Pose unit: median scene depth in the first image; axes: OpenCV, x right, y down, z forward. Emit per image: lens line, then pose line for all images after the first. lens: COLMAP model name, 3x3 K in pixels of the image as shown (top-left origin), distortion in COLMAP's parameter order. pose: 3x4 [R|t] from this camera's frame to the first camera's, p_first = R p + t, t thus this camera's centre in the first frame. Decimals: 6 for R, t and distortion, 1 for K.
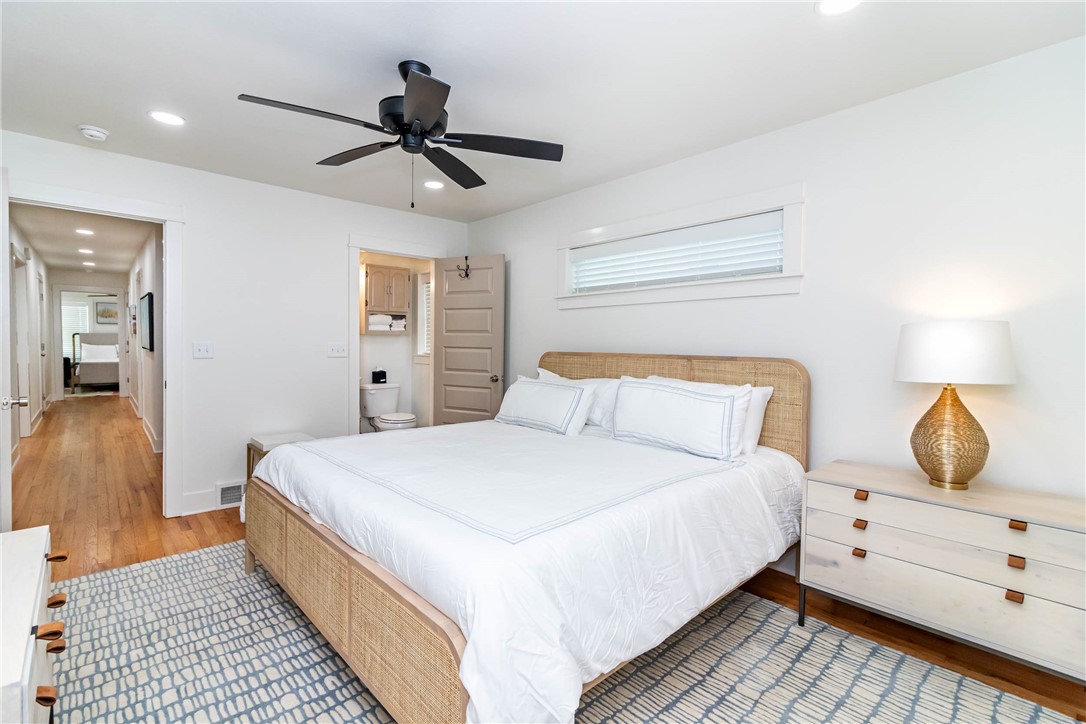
lens RADIAL K [[506.8, 0, 549.3], [0, 506.8, 361.6], [0, 0, 1]] dist [-0.000240, 0.000037]
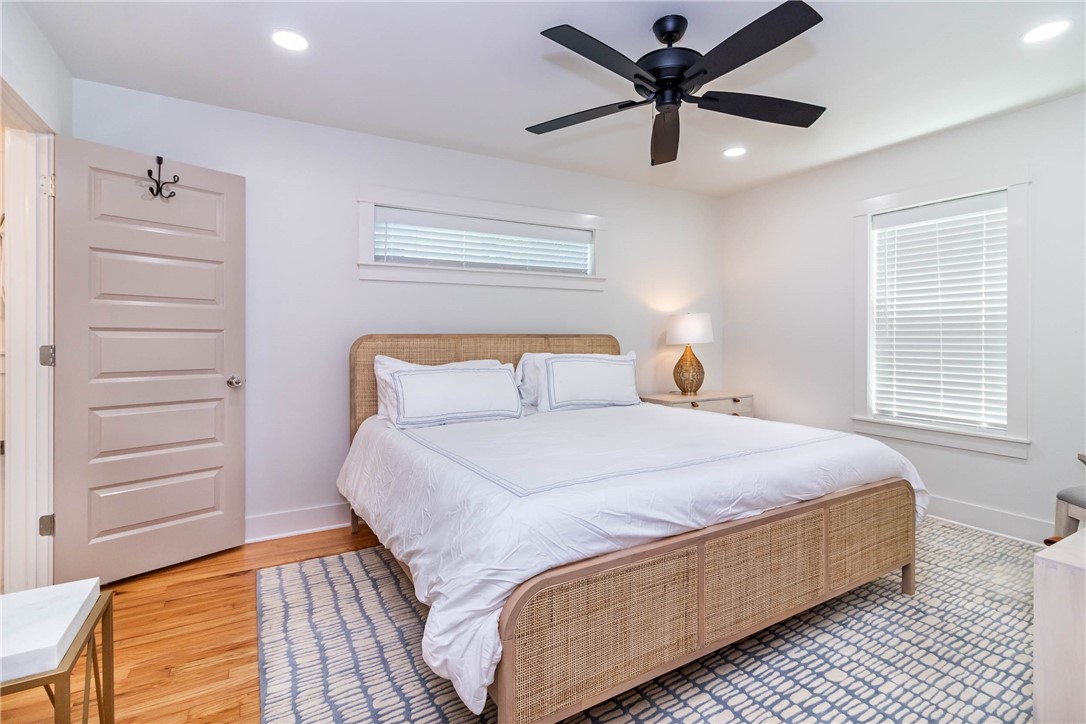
lens RADIAL K [[506.8, 0, 562.3], [0, 506.8, 341.5], [0, 0, 1]] dist [-0.000240, 0.000037]
pose [[0.213323, -0.015801, 0.976854, -0.872008], [0.042113, 0.999089, 0.006965, -0.001972], [-0.976074, 0.039652, 0.213794, 0.710537]]
